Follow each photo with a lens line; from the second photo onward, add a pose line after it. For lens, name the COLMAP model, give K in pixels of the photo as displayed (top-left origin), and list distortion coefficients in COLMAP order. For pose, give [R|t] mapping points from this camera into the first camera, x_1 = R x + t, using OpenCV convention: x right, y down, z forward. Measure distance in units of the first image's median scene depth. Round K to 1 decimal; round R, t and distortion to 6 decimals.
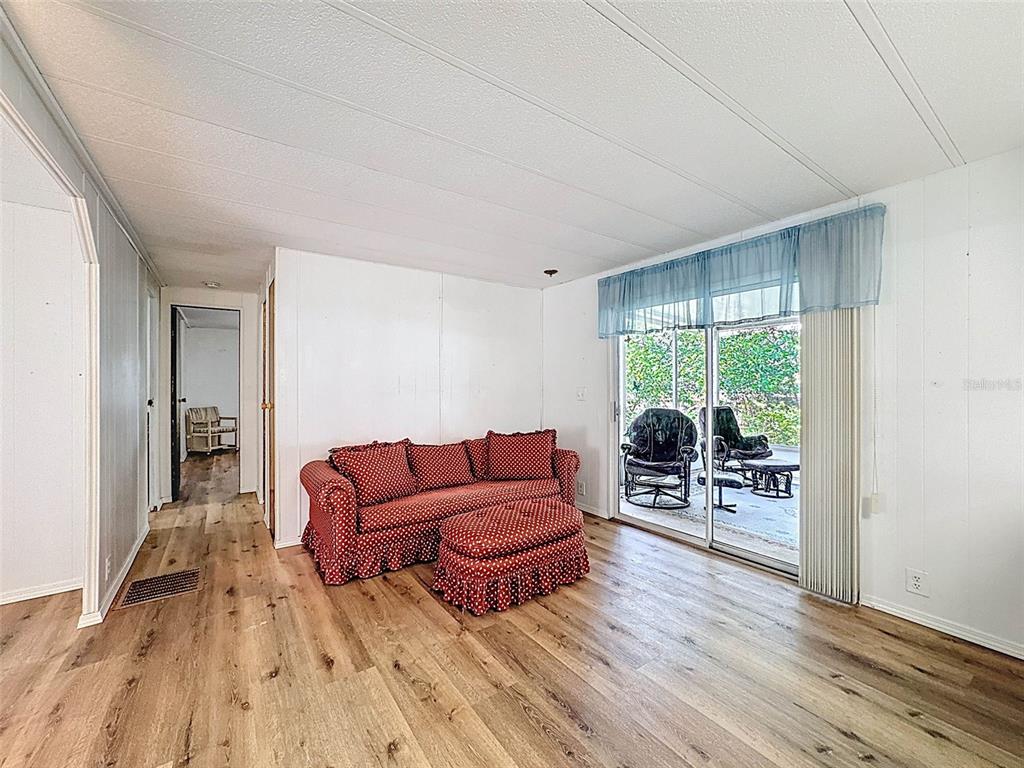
lens RADIAL K [[418.1, 0, 513.9], [0, 418.1, 385.3], [0, 0, 1]] dist [-0.025035, 0.001211]
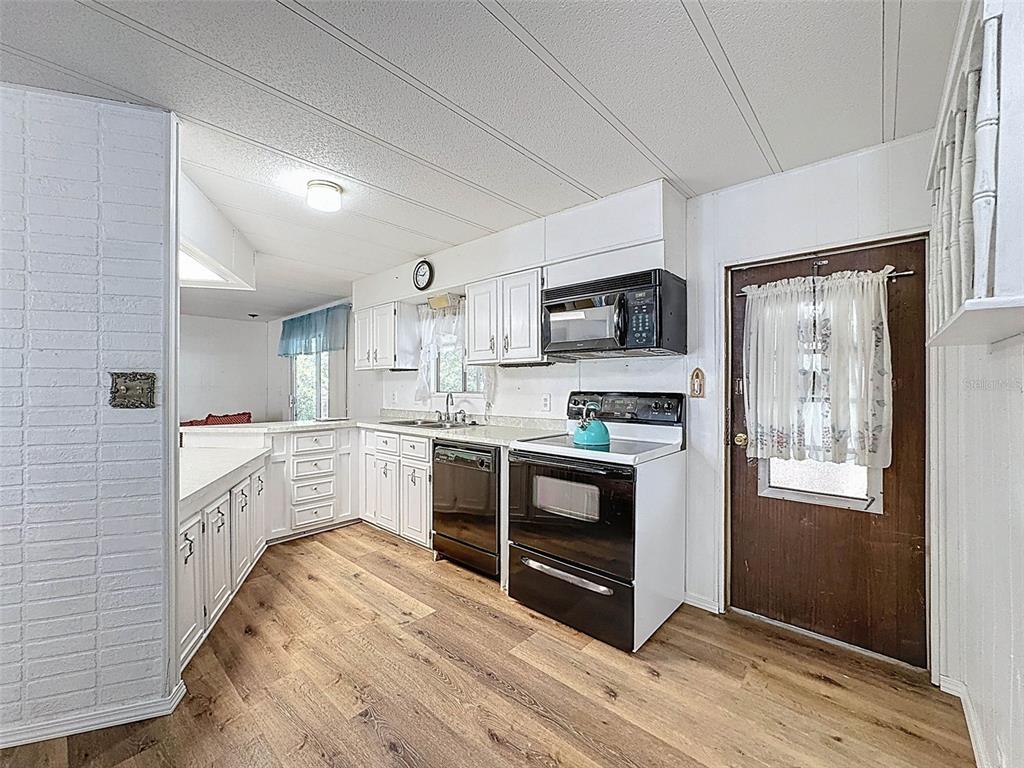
lens RADIAL K [[418.1, 0, 502.2], [0, 418.1, 385.5], [0, 0, 1]] dist [-0.025035, 0.001211]
pose [[0.978286, 0.003839, 0.207226, 0.721012], [-0.002692, 0.999979, -0.005816, 0.007229], [-0.207244, 0.005132, 0.978276, -0.783234]]
